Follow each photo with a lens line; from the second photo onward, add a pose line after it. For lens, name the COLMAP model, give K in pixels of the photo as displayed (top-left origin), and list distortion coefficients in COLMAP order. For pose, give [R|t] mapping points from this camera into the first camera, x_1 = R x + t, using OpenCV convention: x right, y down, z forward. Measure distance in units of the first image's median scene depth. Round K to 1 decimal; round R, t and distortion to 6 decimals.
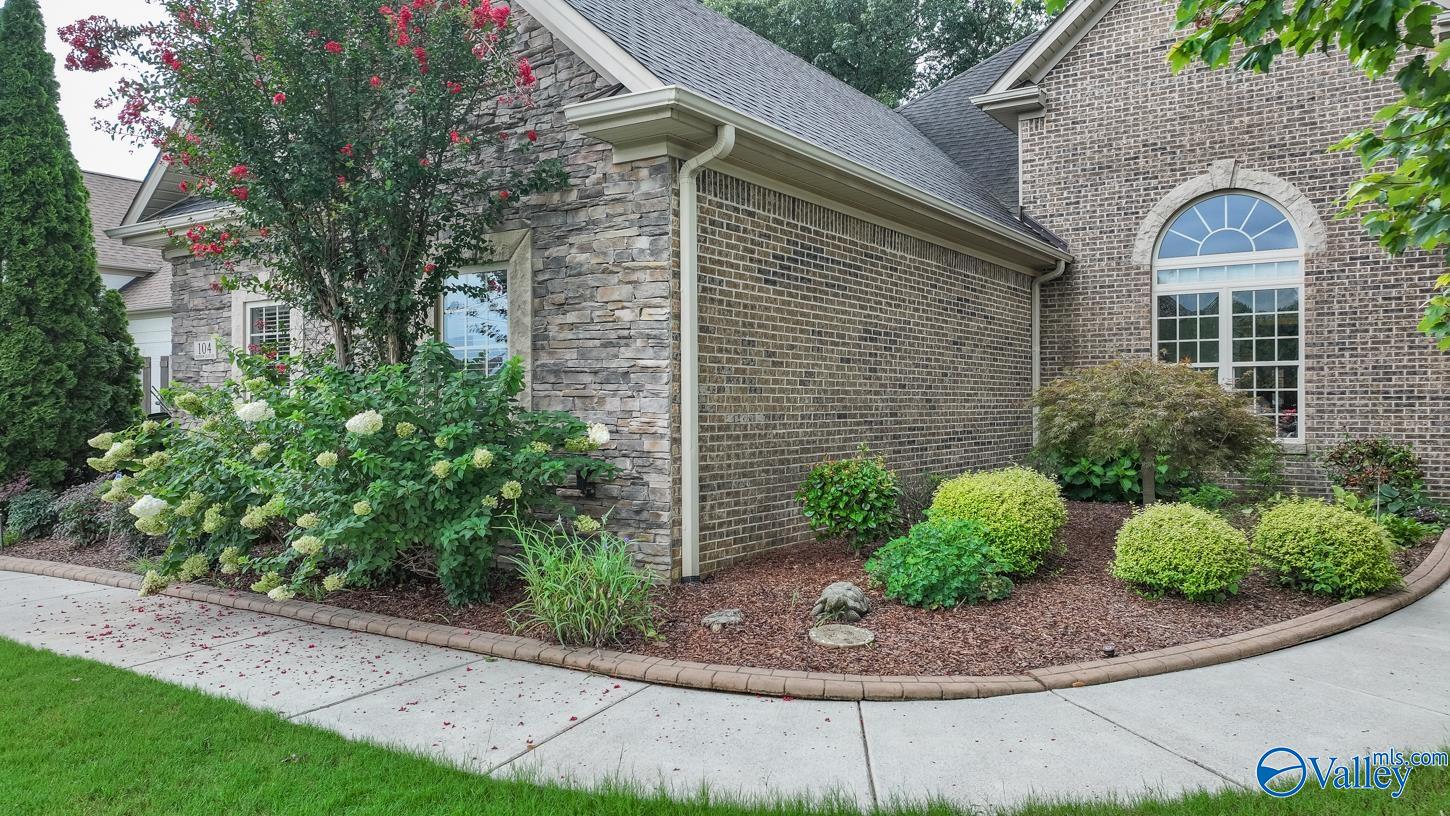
lens RADIAL K [[1018.1, 0, 719.6], [0, 1018.1, 402.0], [0, 0, 1]] dist [0.000797, 0.007678]
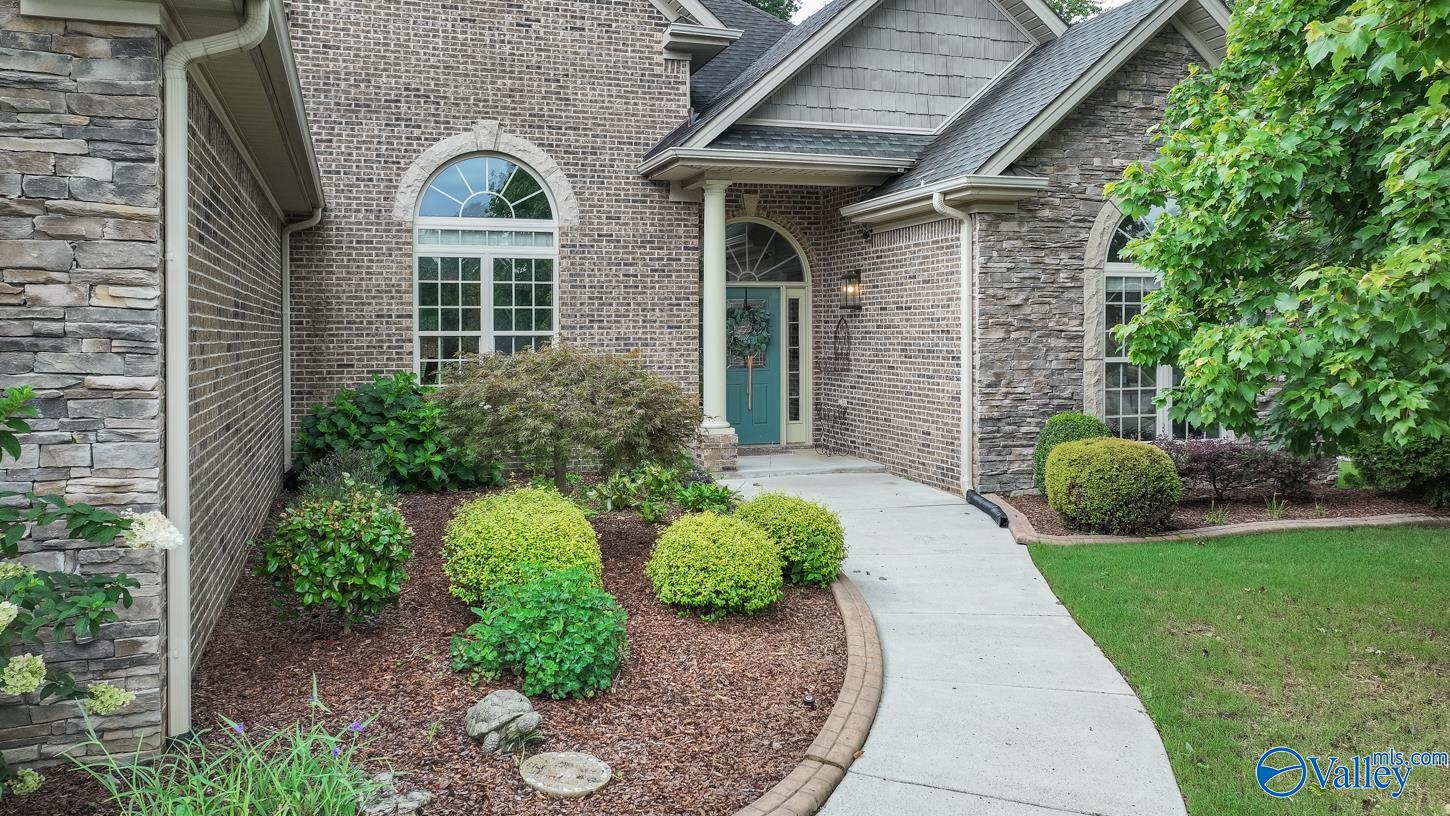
lens RADIAL K [[1101.1, 0, 682.6], [0, 1101.1, 346.2], [0, 0, 1]] dist [0.004191, -0.000039]
pose [[0.631017, -0.009528, 0.775711, -0.199702], [0.001445, 0.999937, 0.011107, -0.037121], [-0.775768, -0.005888, 0.630991, 0.207295]]
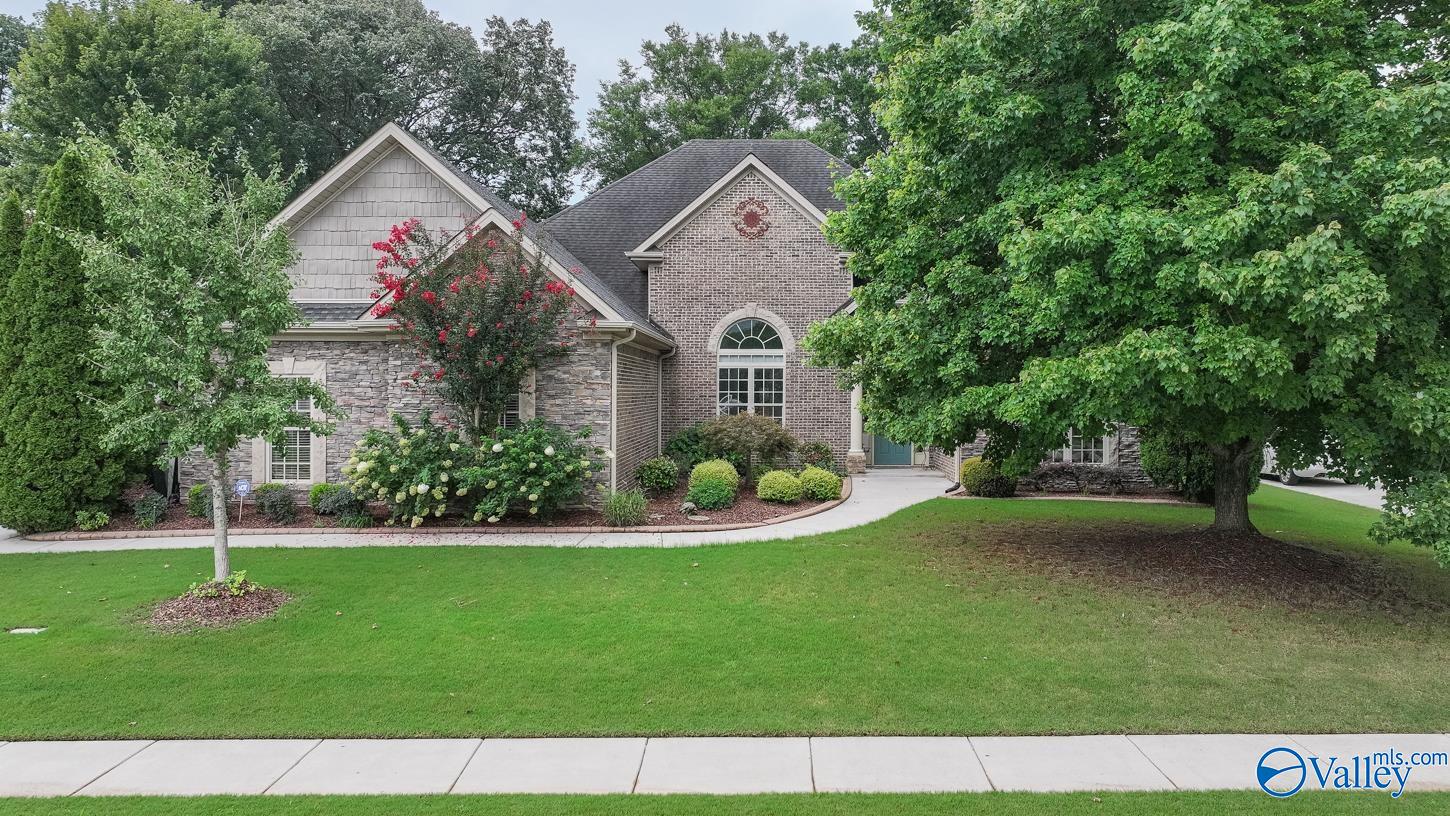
lens RADIAL K [[1076.8, 0, 736.7], [0, 1076.8, 402.7], [0, 0, 1]] dist [0.018515, 0.001907]
pose [[0.842615, -0.002920, 0.538509, -0.687750], [-0.004258, 0.999918, 0.012084, -0.067957], [-0.538500, -0.012476, 0.842533, -0.791957]]
